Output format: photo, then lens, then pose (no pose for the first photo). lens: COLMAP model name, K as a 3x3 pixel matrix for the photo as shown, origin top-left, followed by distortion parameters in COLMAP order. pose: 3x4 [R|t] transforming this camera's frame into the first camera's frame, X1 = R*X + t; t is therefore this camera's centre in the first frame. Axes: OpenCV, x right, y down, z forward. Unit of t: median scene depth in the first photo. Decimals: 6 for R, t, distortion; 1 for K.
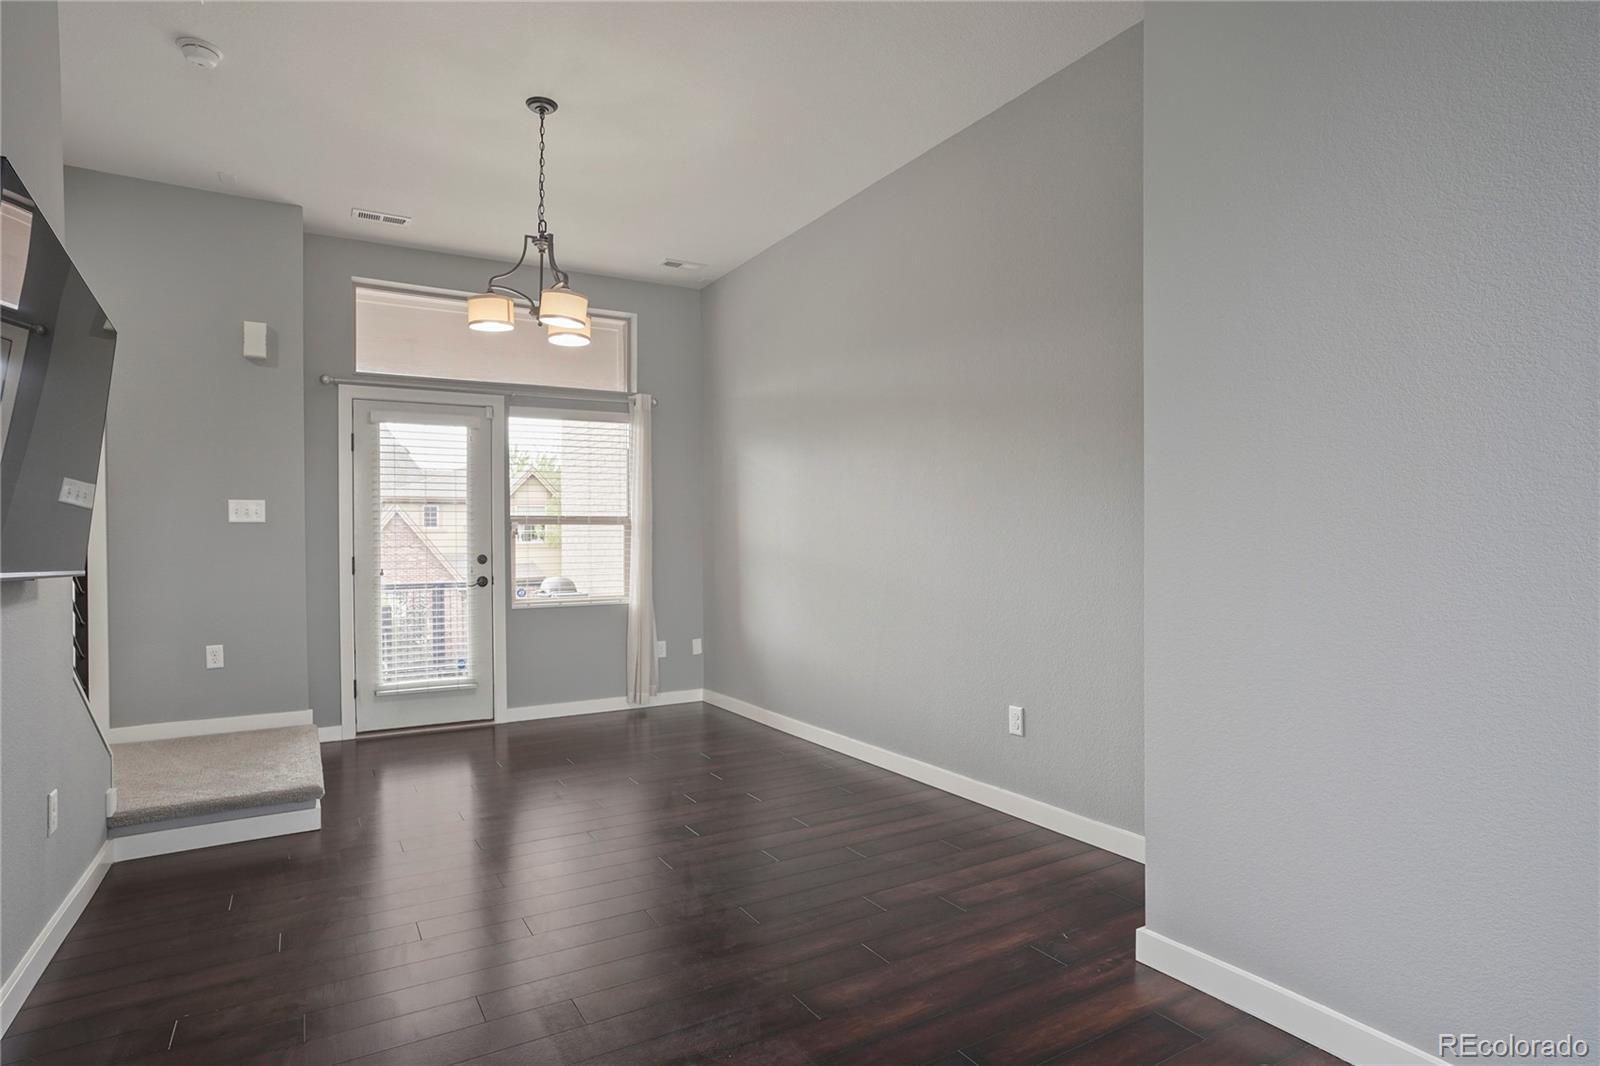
lens RADIAL K [[840.6, 0, 754.3], [0, 840.6, 543.4], [0, 0, 1]] dist [-0.044062, 0.022667]
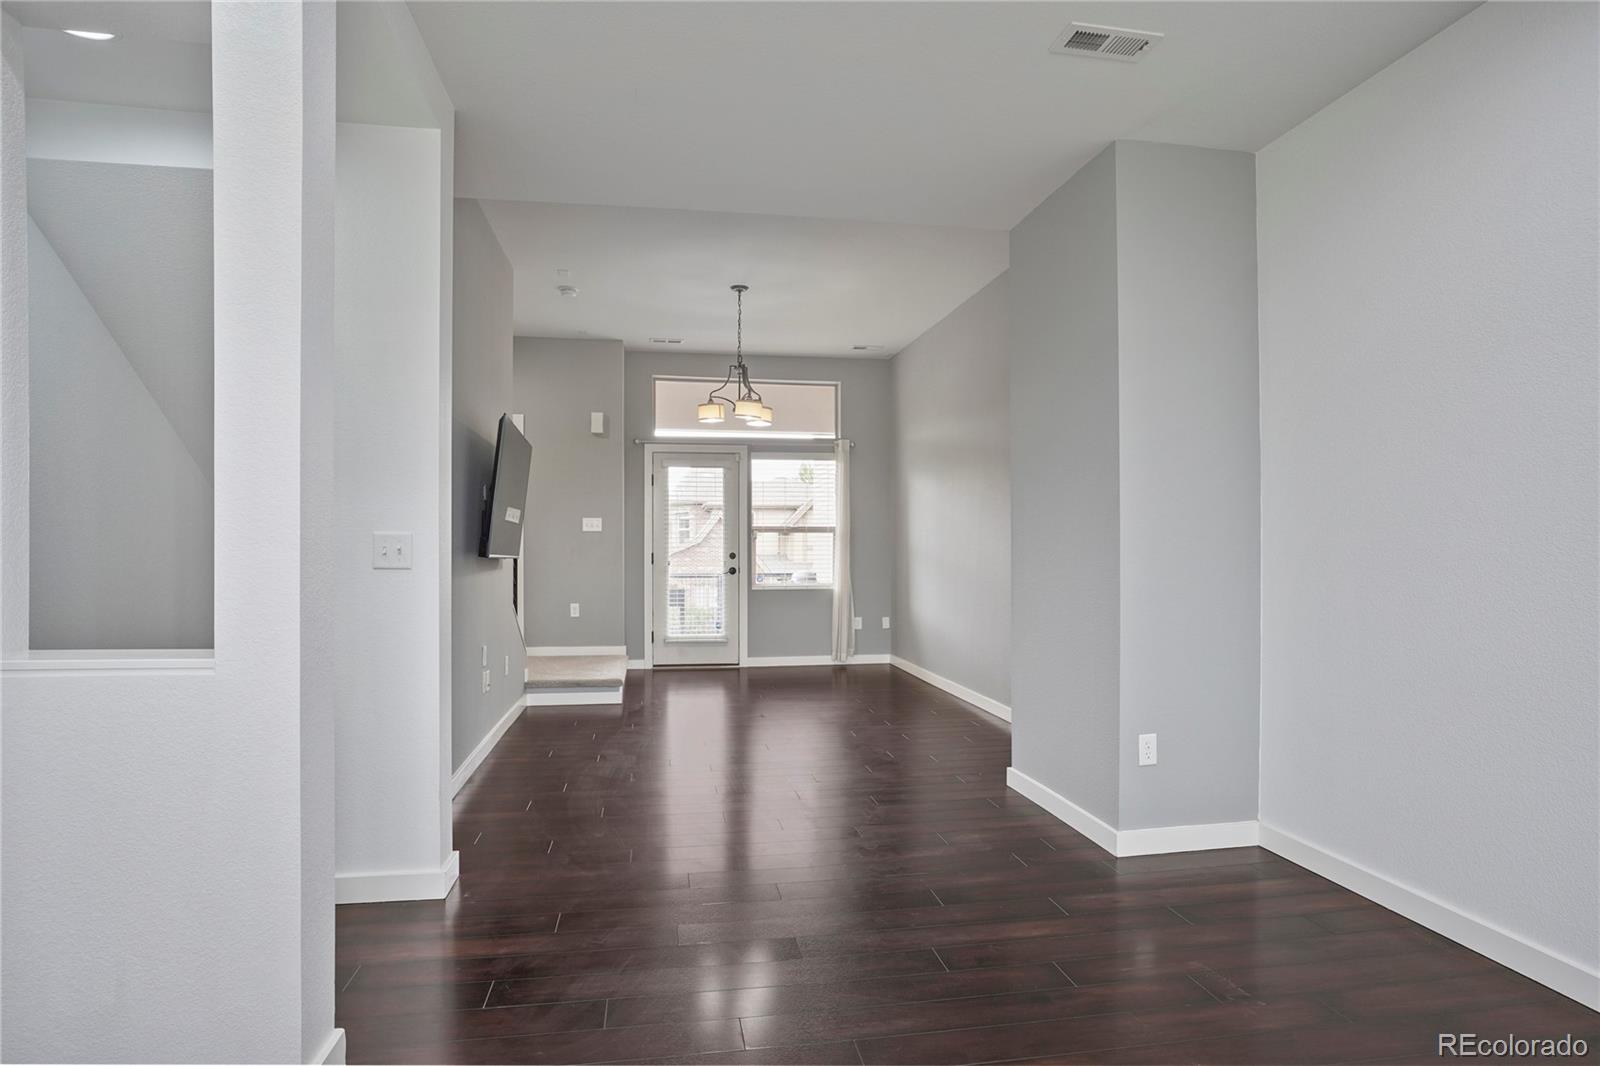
lens RADIAL K [[840.6, 0, 772.1], [0, 840.6, 541.3], [0, 0, 1]] dist [-0.044062, 0.022667]
pose [[0.934488, 0.007307, -0.355921, 0.275436], [-0.008818, 0.999958, -0.002625, -0.003870], [0.355887, 0.005592, 0.934512, -0.377578]]
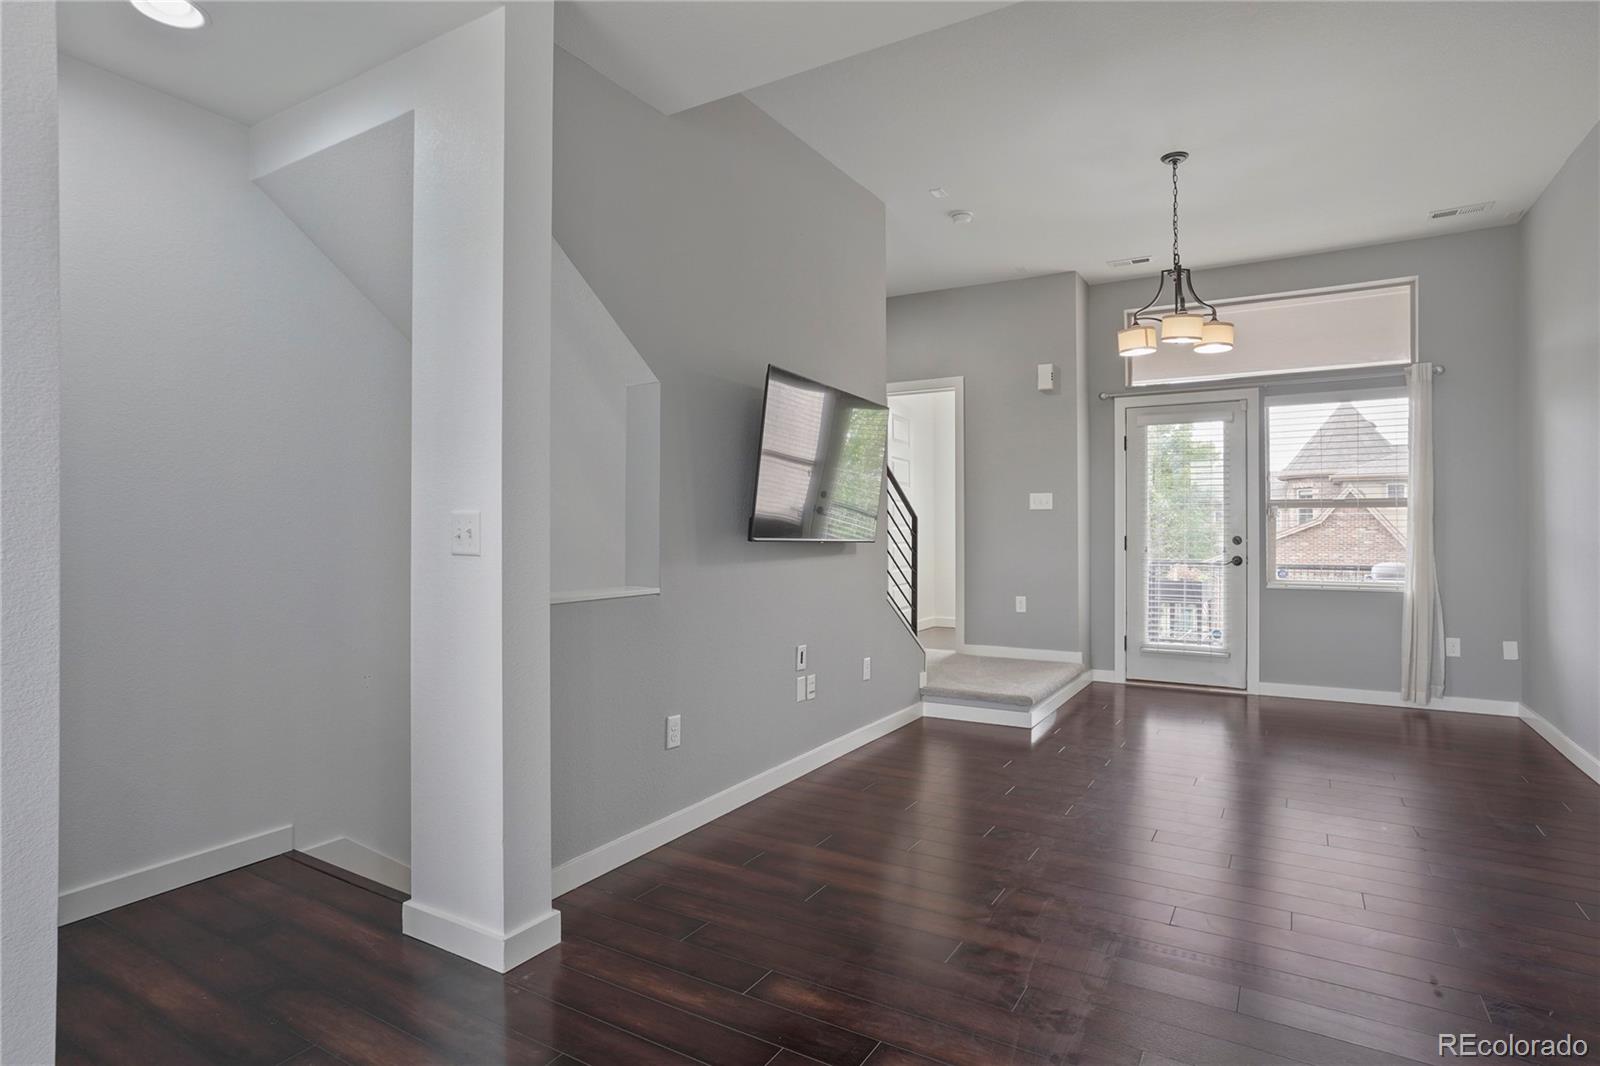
lens RADIAL K [[840.6, 0, 811.9], [0, 840.6, 521.8], [0, 0, 1]] dist [-0.044062, 0.022667]
pose [[0.505245, 0.003583, -0.862969, 0.331279], [-0.004872, 0.999987, 0.001300, -0.004642], [0.862962, 0.003548, 0.505256, -0.027260]]
